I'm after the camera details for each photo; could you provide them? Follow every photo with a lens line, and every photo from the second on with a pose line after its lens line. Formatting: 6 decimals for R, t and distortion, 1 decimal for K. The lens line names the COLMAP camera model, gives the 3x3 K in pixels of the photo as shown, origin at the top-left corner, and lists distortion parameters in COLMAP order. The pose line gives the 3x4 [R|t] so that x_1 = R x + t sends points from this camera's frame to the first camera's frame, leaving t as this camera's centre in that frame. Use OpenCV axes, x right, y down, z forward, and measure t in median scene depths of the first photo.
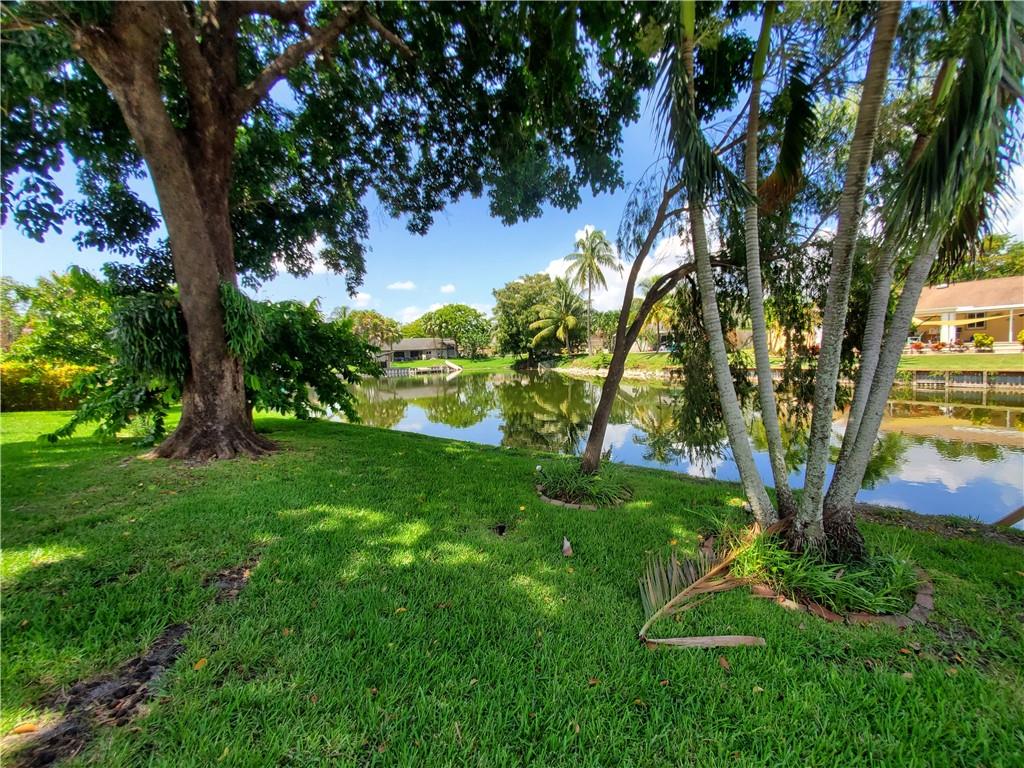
lens RADIAL K [[408.1, 0, 526.3], [0, 408.1, 375.4], [0, 0, 1]] dist [-0.000561, -0.000203]
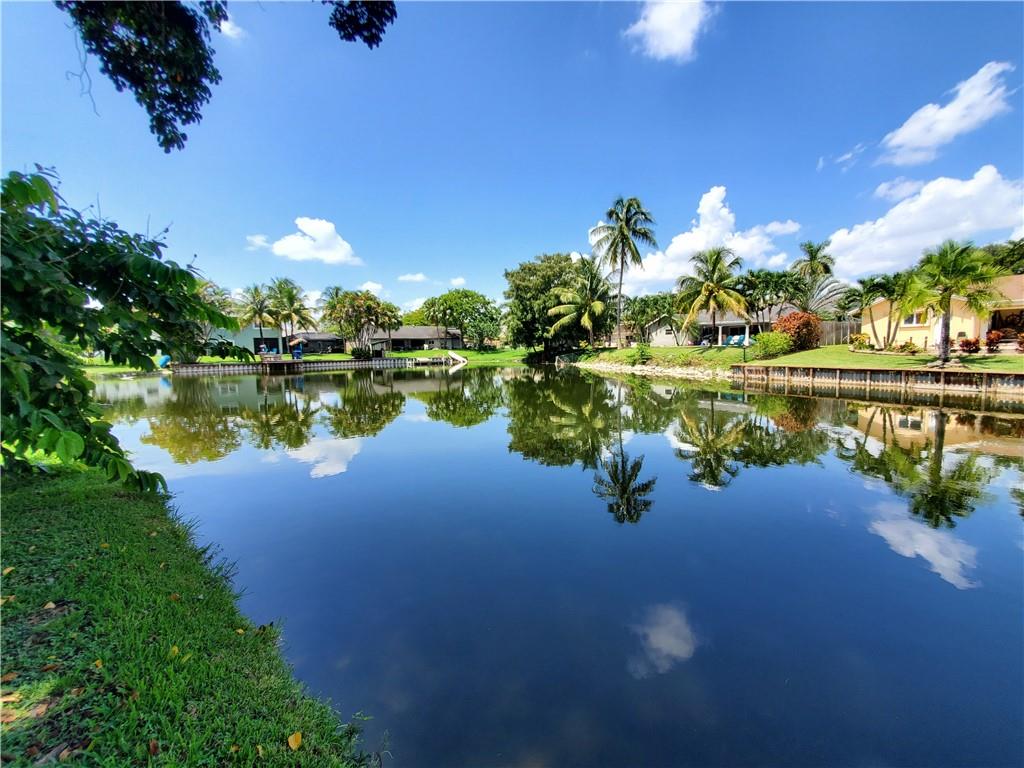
lens RADIAL K [[408.1, 0, 526.3], [0, 408.1, 375.4], [0, 0, 1]] dist [-0.000561, -0.000203]
pose [[0.999464, 0.028910, -0.015345, -0.016427], [-0.028710, 0.999502, 0.013073, -0.000068], [0.015715, -0.012625, 0.999797, 0.128830]]
